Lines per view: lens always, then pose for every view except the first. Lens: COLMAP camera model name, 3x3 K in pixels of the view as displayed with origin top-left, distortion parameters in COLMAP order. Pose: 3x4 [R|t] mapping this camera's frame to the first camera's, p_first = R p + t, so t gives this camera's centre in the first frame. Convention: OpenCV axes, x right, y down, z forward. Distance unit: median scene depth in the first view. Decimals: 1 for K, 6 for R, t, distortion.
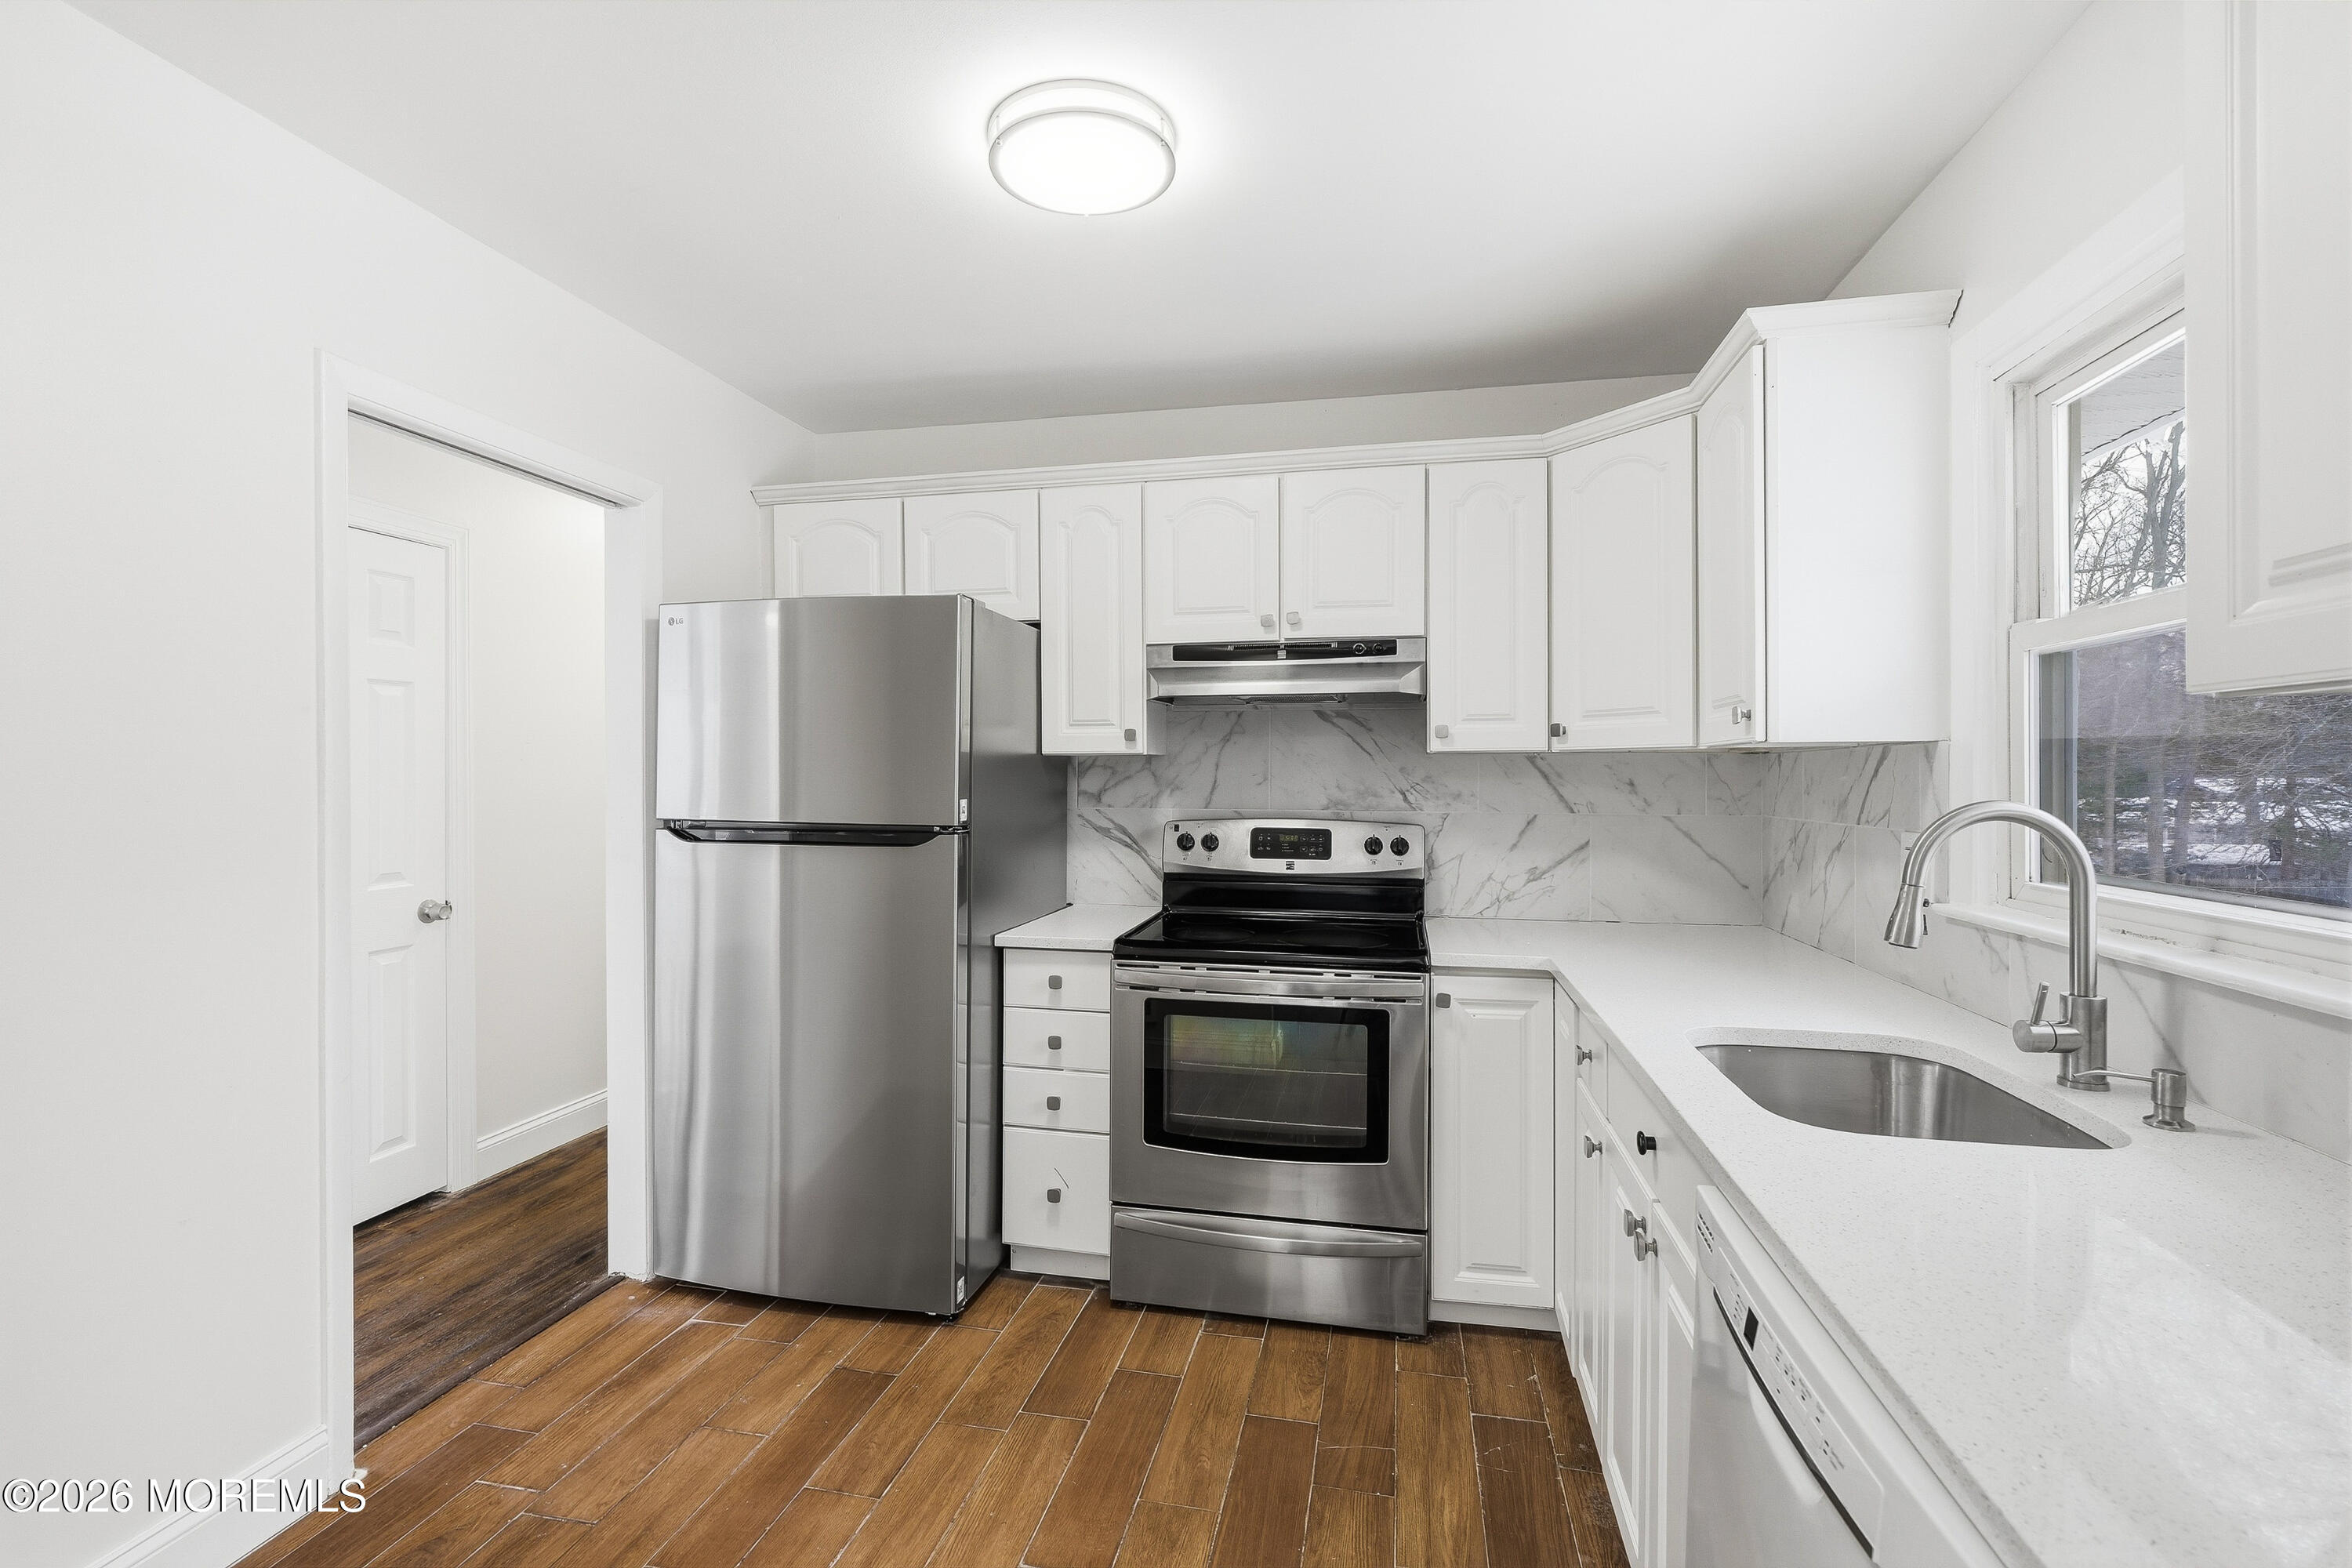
lens RADIAL K [[1056.6, 0, 1182.6], [0, 1056.6, 783.0], [0, 0, 1]] dist [-0.010415, 0.004083]
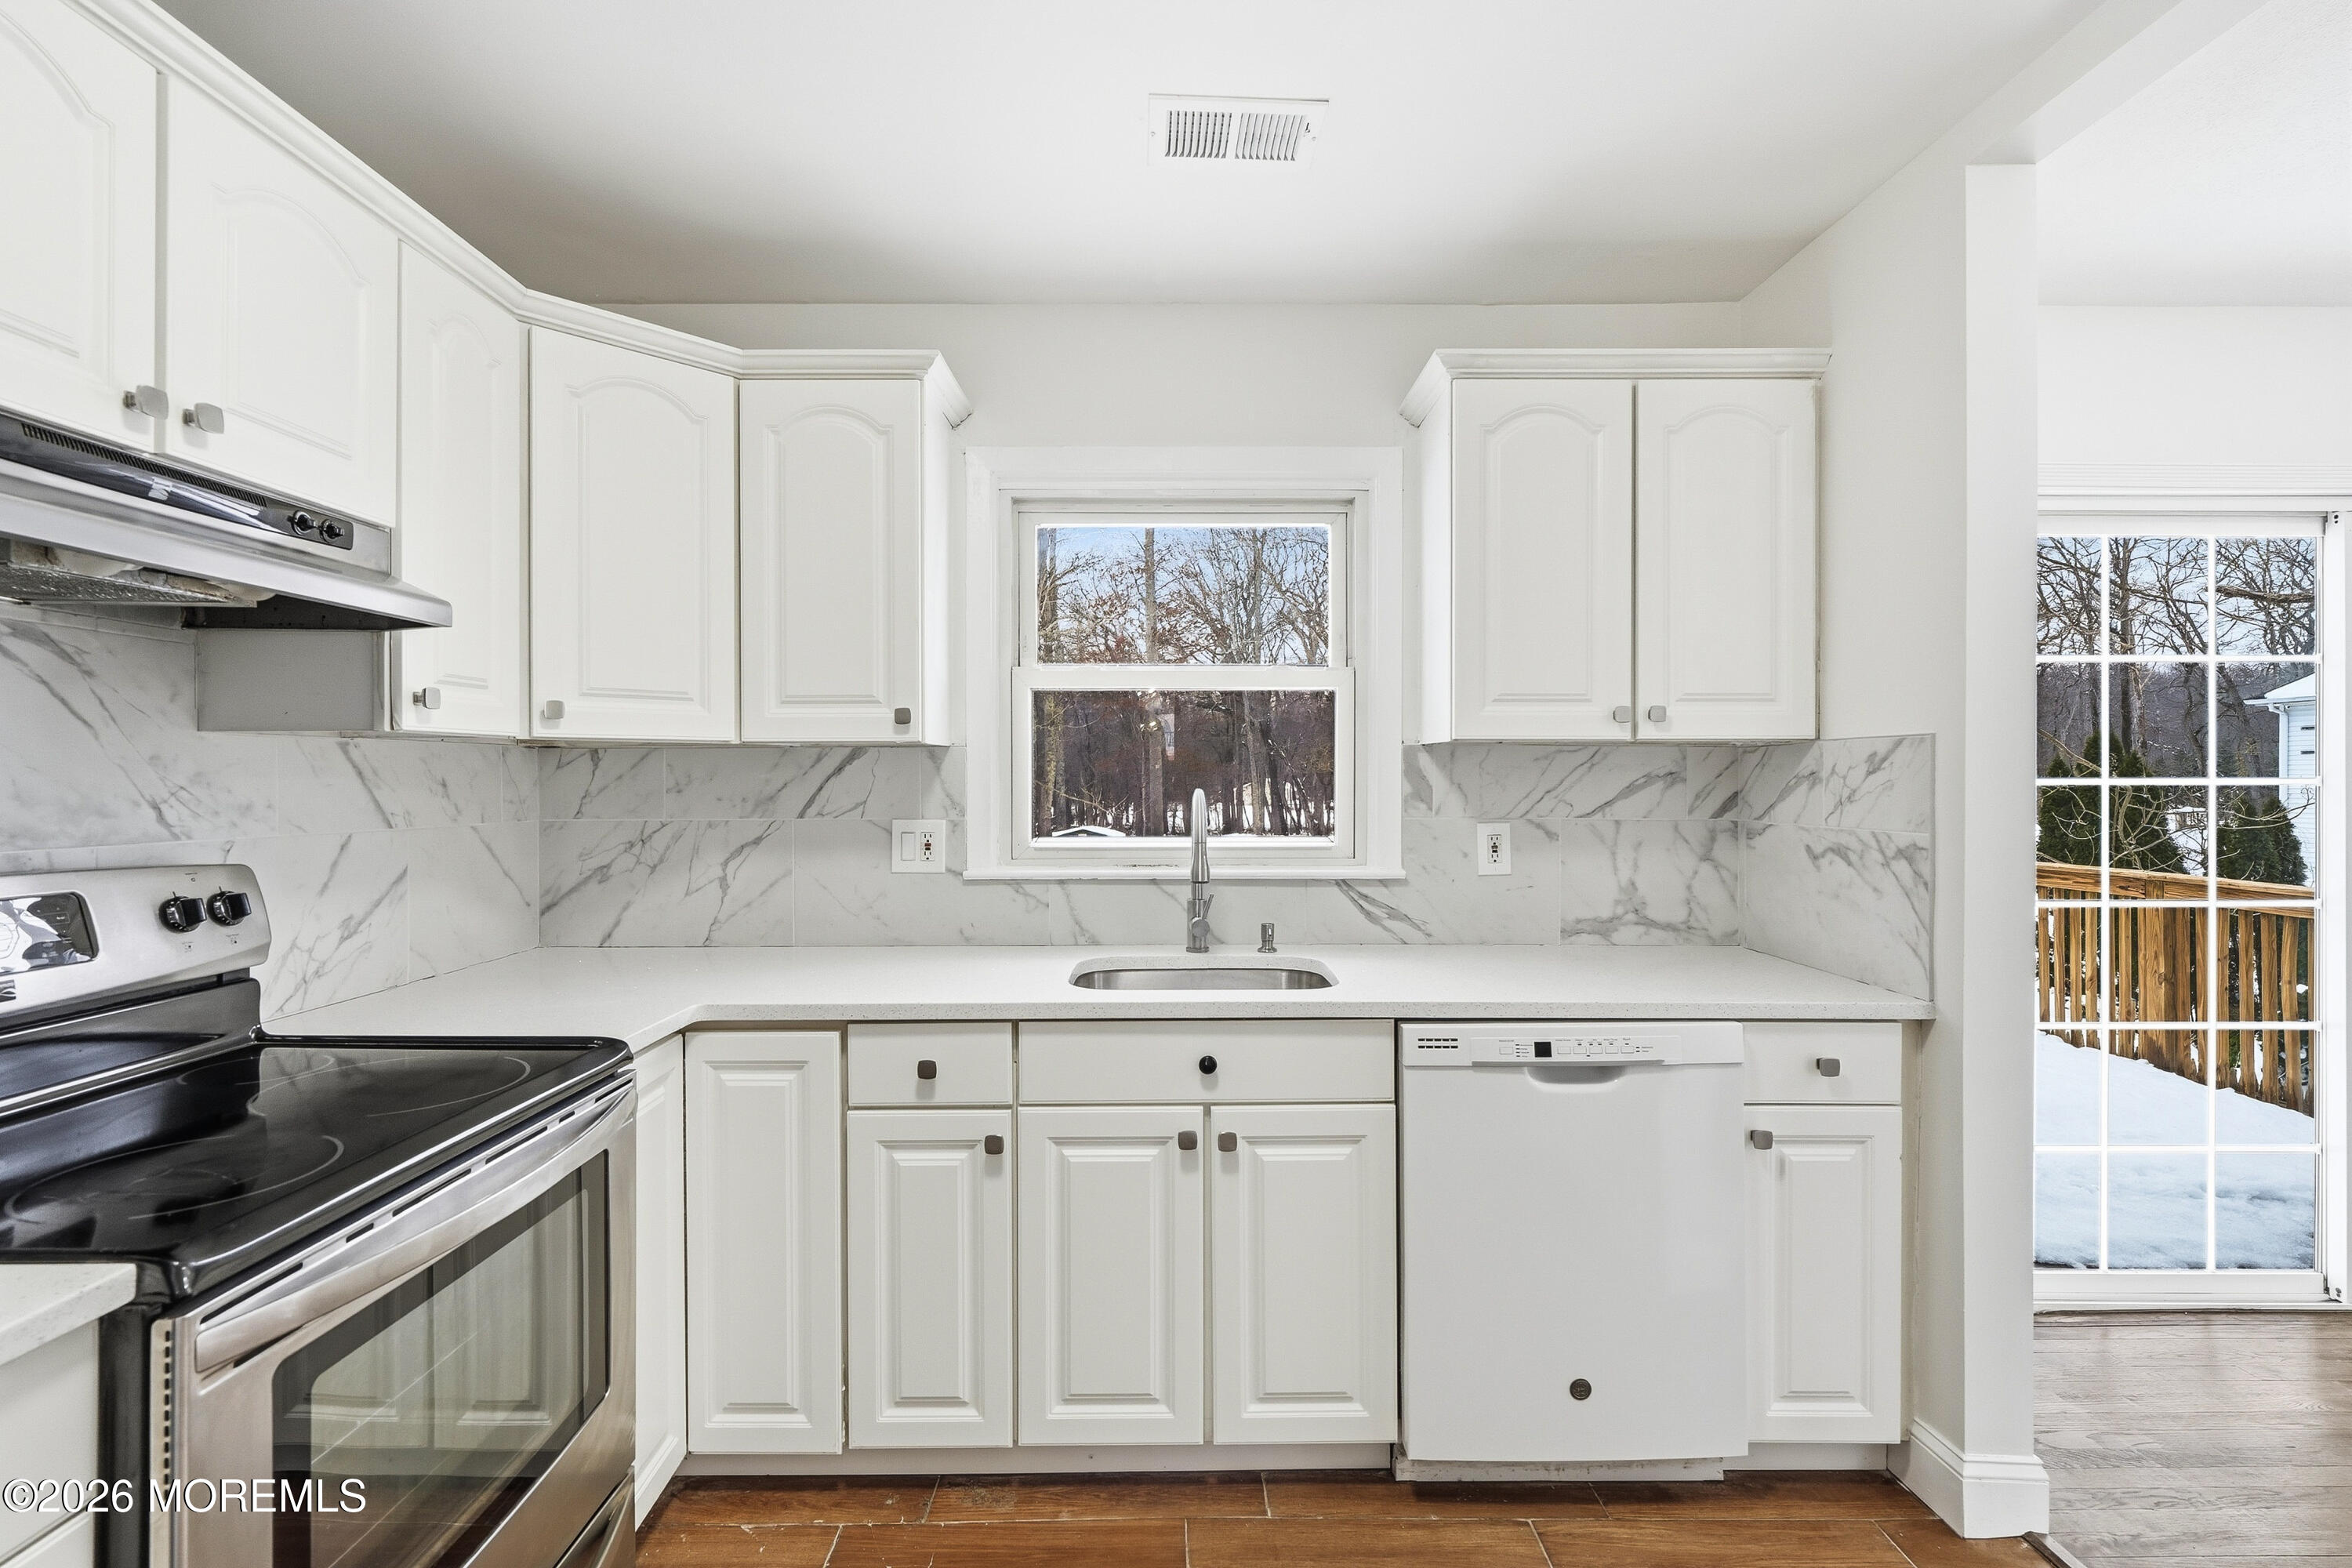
lens RADIAL K [[1056.6, 0, 1164.7], [0, 1056.6, 783.7], [0, 0, 1]] dist [-0.010415, 0.004083]
pose [[-0.205670, -0.006250, 0.978601, -0.411124], [0.008370, 0.999932, 0.008145, -0.001527], [-0.978586, 0.009866, -0.205604, 0.687623]]
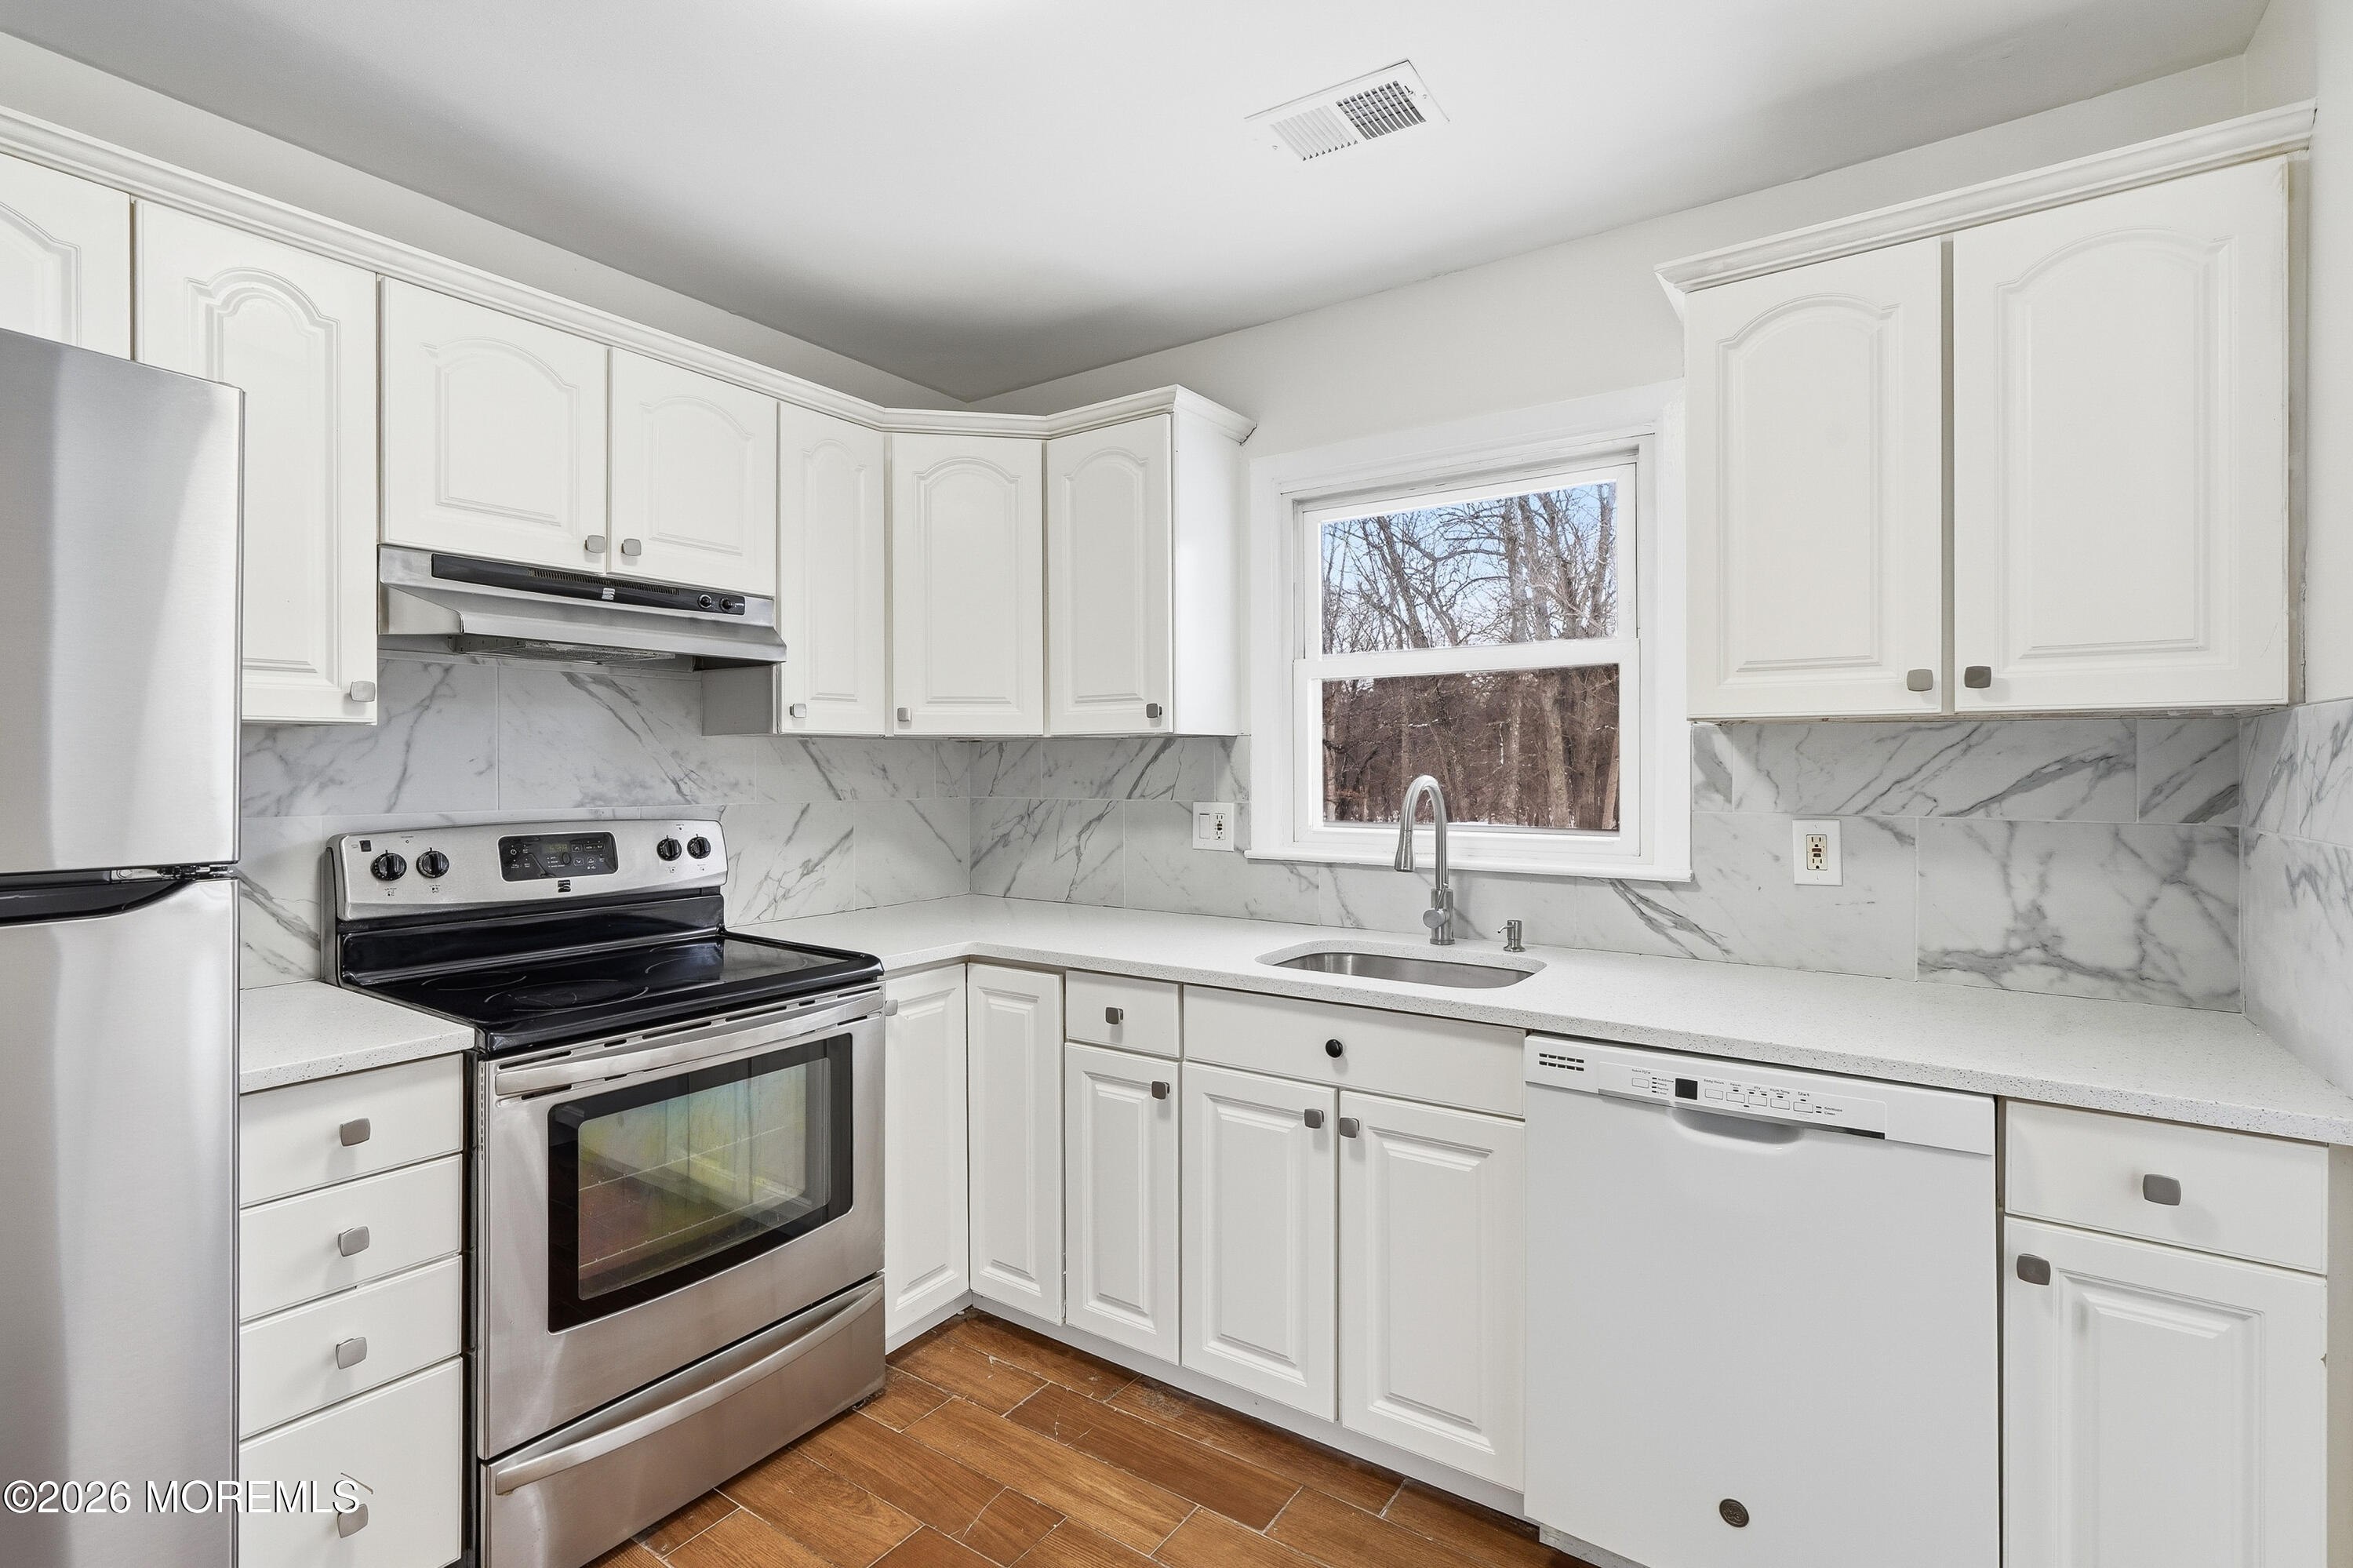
lens RADIAL K [[1057.1, 0, 1172.5], [0, 1057.1, 771.6], [0, 0, 1]] dist [-0.010415, 0.004083]
pose [[0.387148, -0.006457, 0.921995, -0.425655], [0.009196, 0.999953, 0.003142, 0.001968], [-0.921972, 0.007262, 0.387189, 0.361906]]
